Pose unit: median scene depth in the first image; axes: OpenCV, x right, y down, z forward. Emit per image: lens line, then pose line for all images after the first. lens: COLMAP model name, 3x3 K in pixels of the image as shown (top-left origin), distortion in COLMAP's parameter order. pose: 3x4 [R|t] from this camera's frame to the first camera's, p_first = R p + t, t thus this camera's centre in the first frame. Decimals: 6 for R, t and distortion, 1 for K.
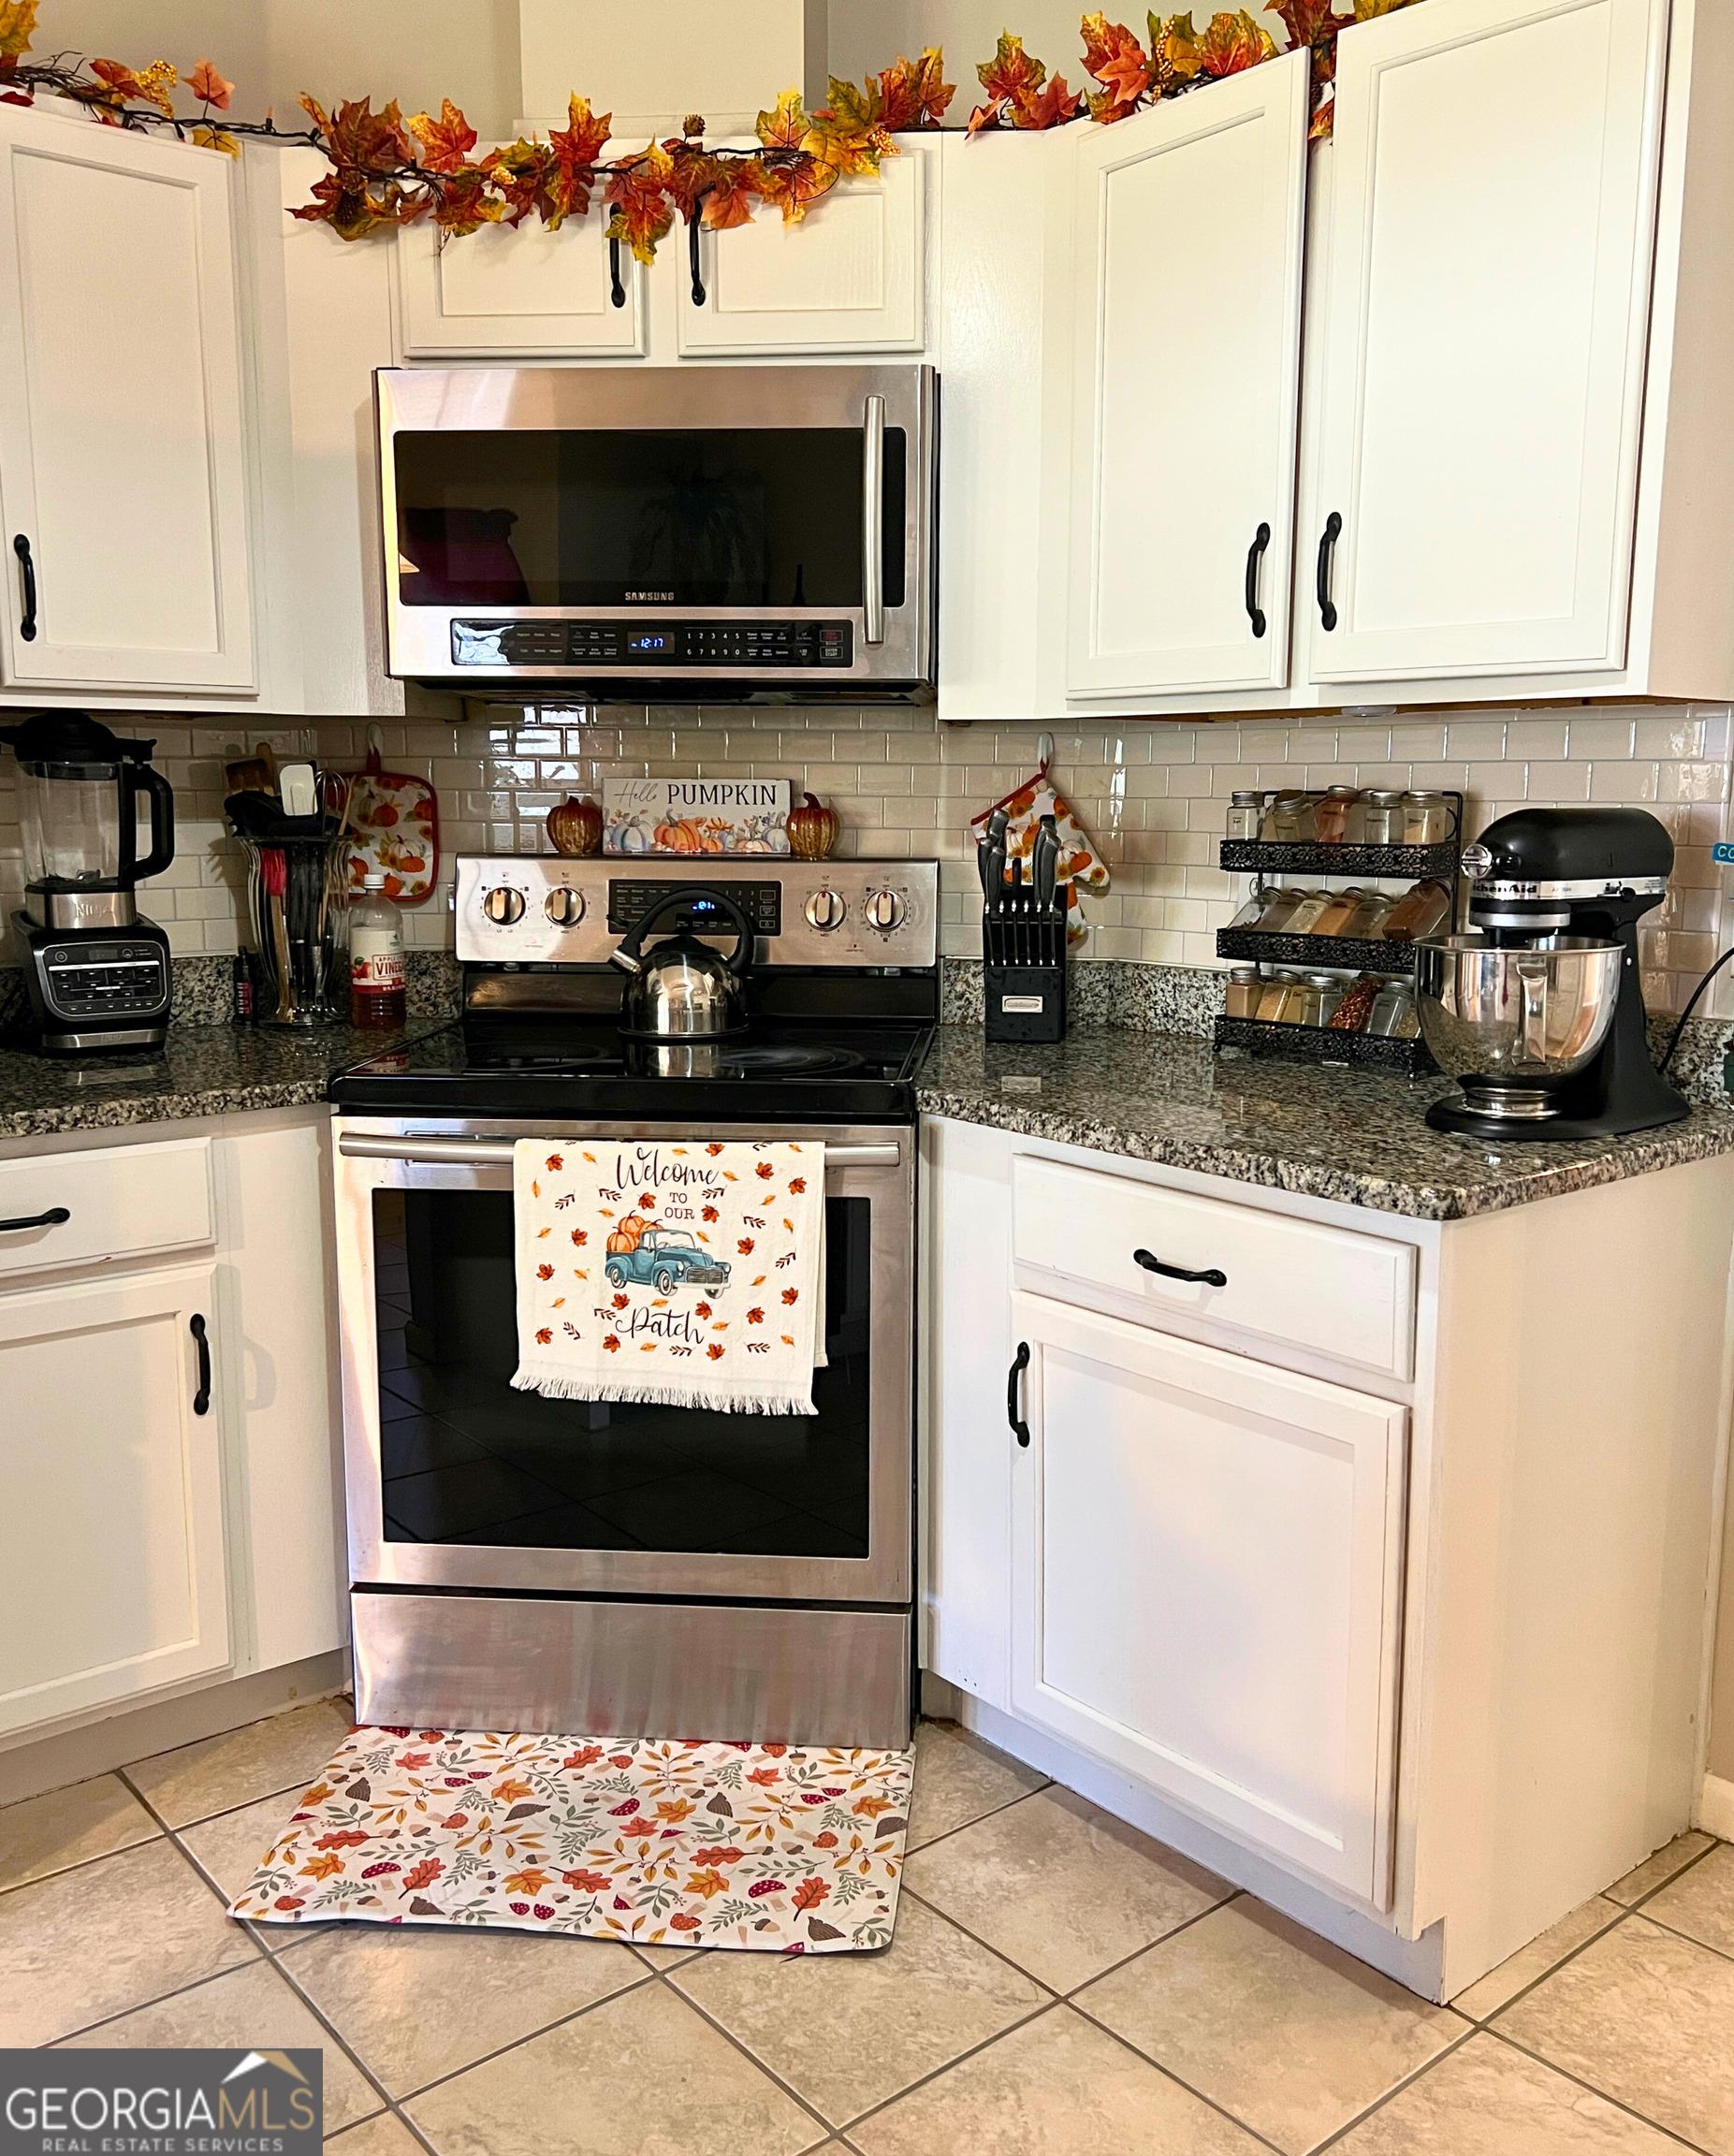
lens RADIAL K [[1873.2, 0, 998.9], [0, 1873.2, 1068.2], [0, 0, 1]] dist [0.156933, -0.189144]
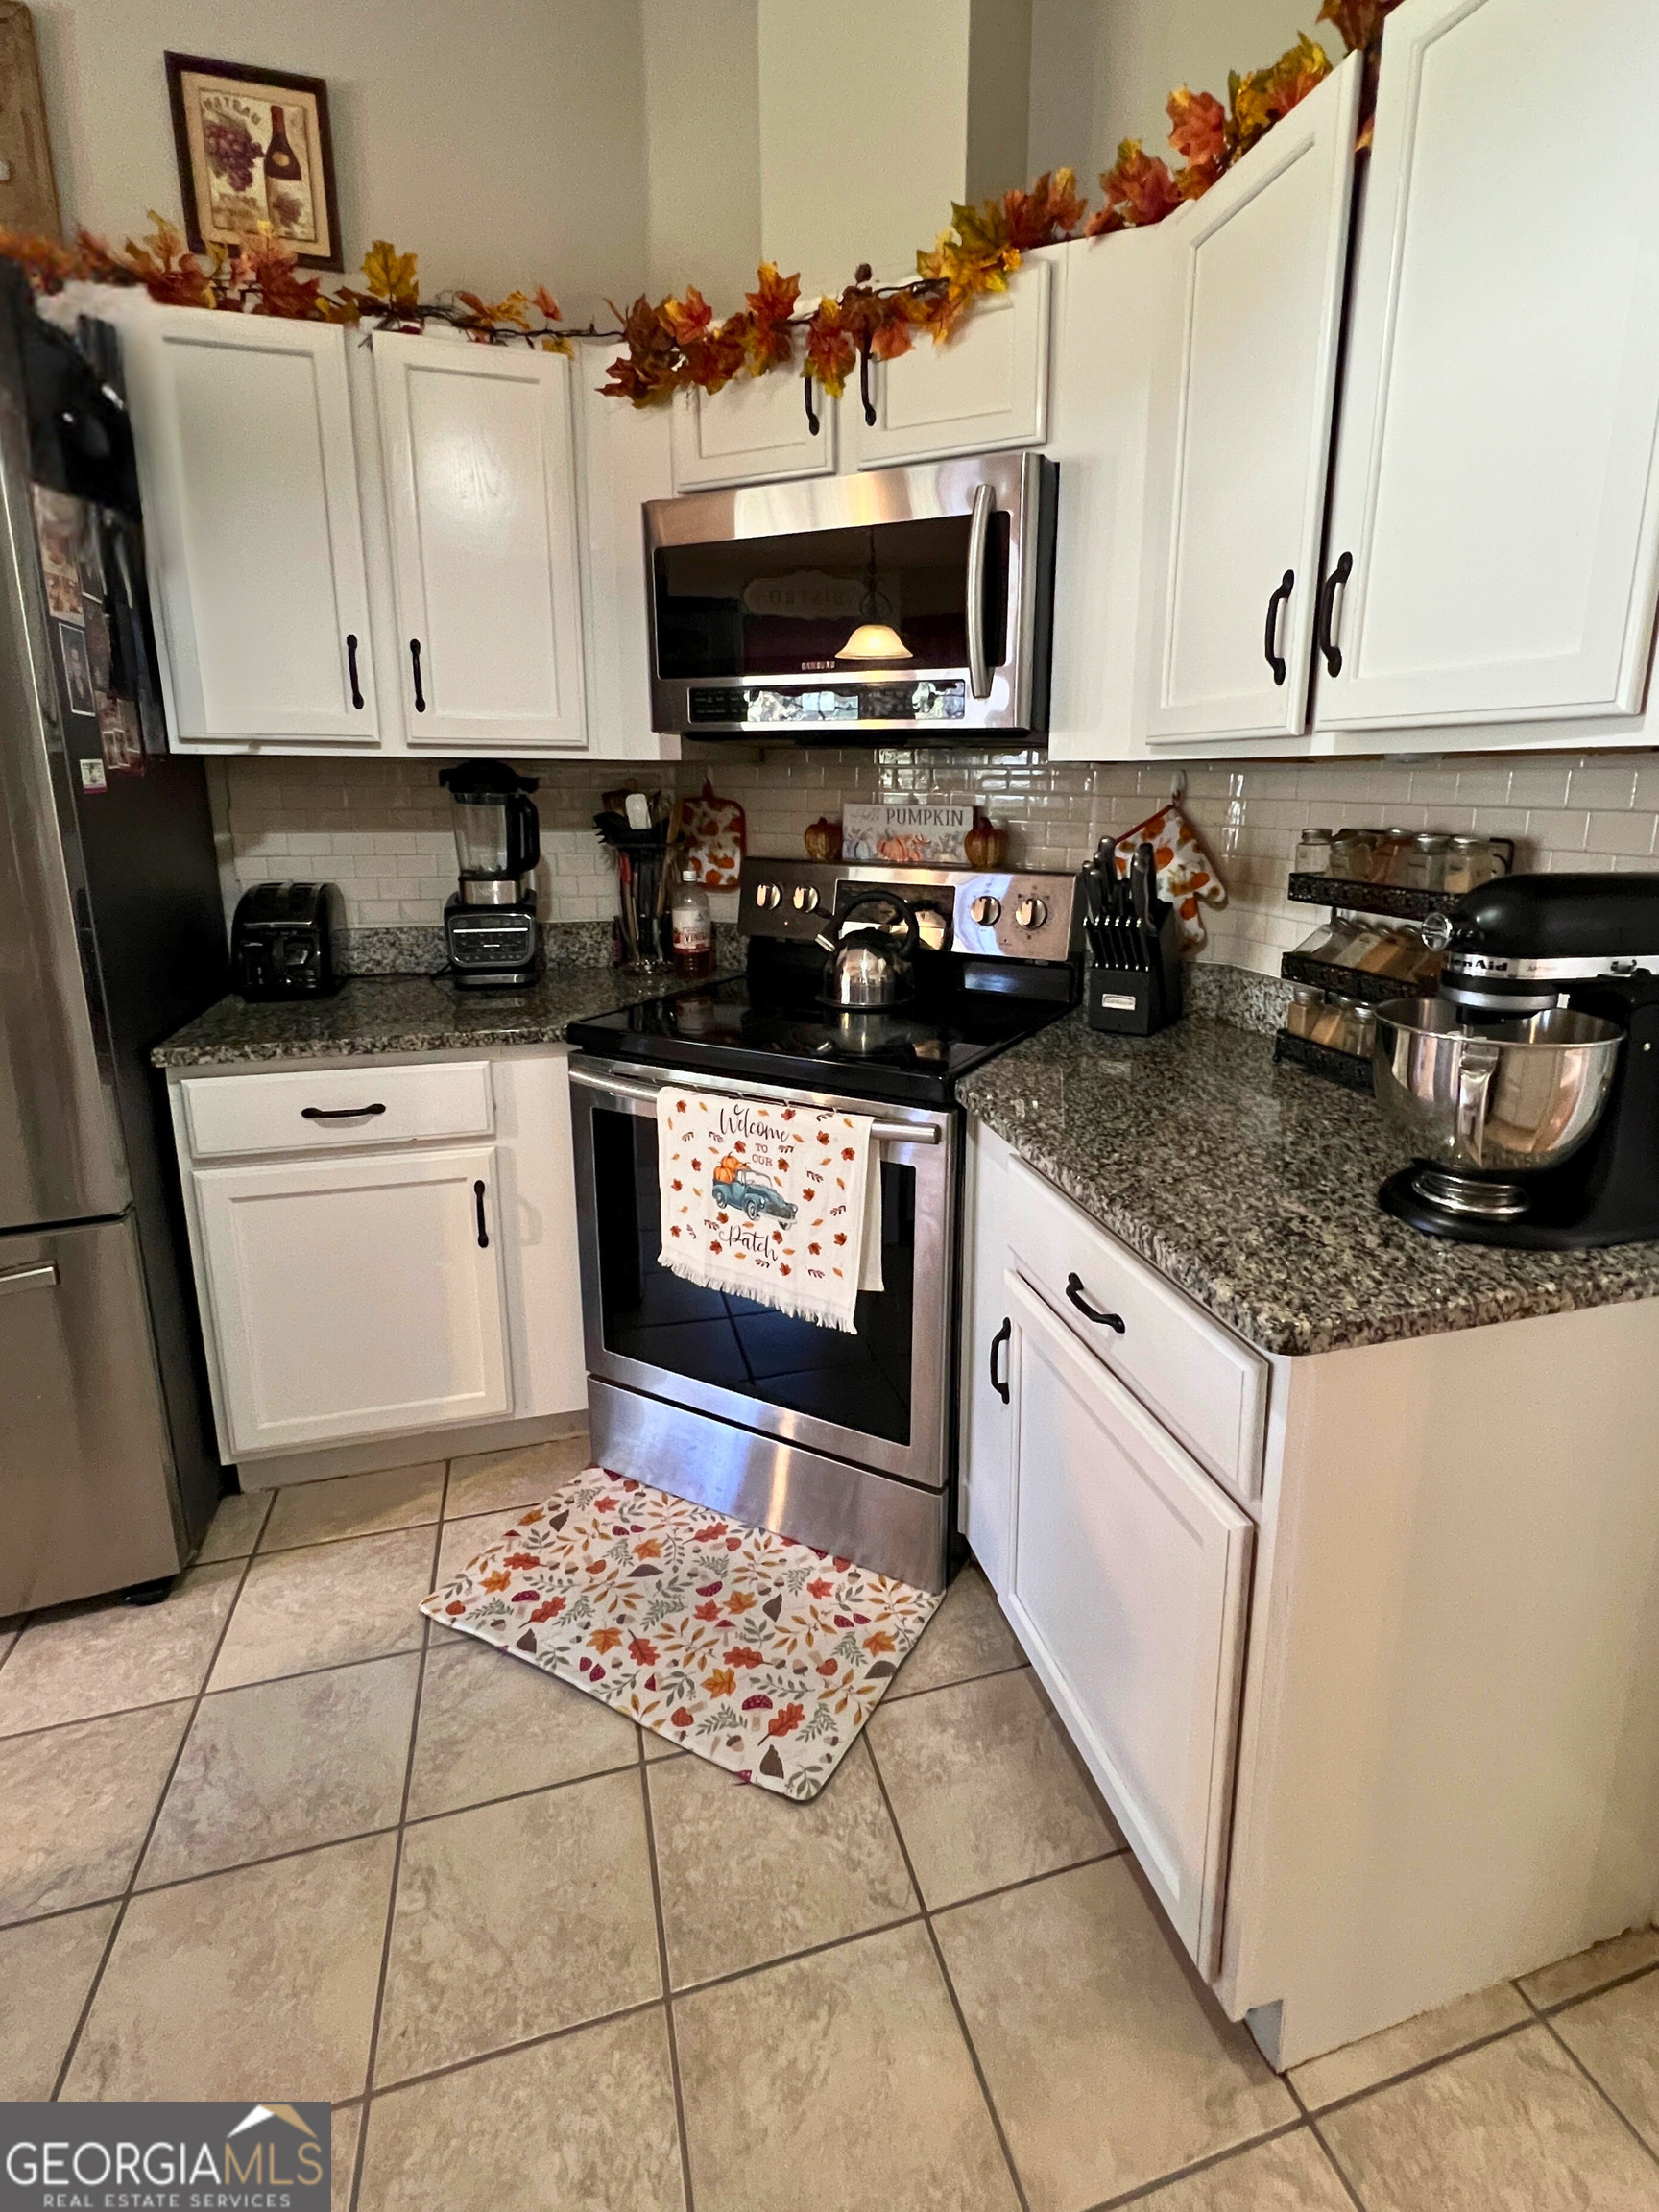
lens RADIAL K [[1119.7, 0, 916.6], [0, 1119.7, 1029.8], [0, 0, 1]] dist [0.023510, 0.001640]
pose [[0.913653, 0.096796, -0.394803, 0.203849], [-0.069551, 0.994138, 0.082784, -0.075981], [0.400501, -0.048176, 0.915029, 0.341942]]
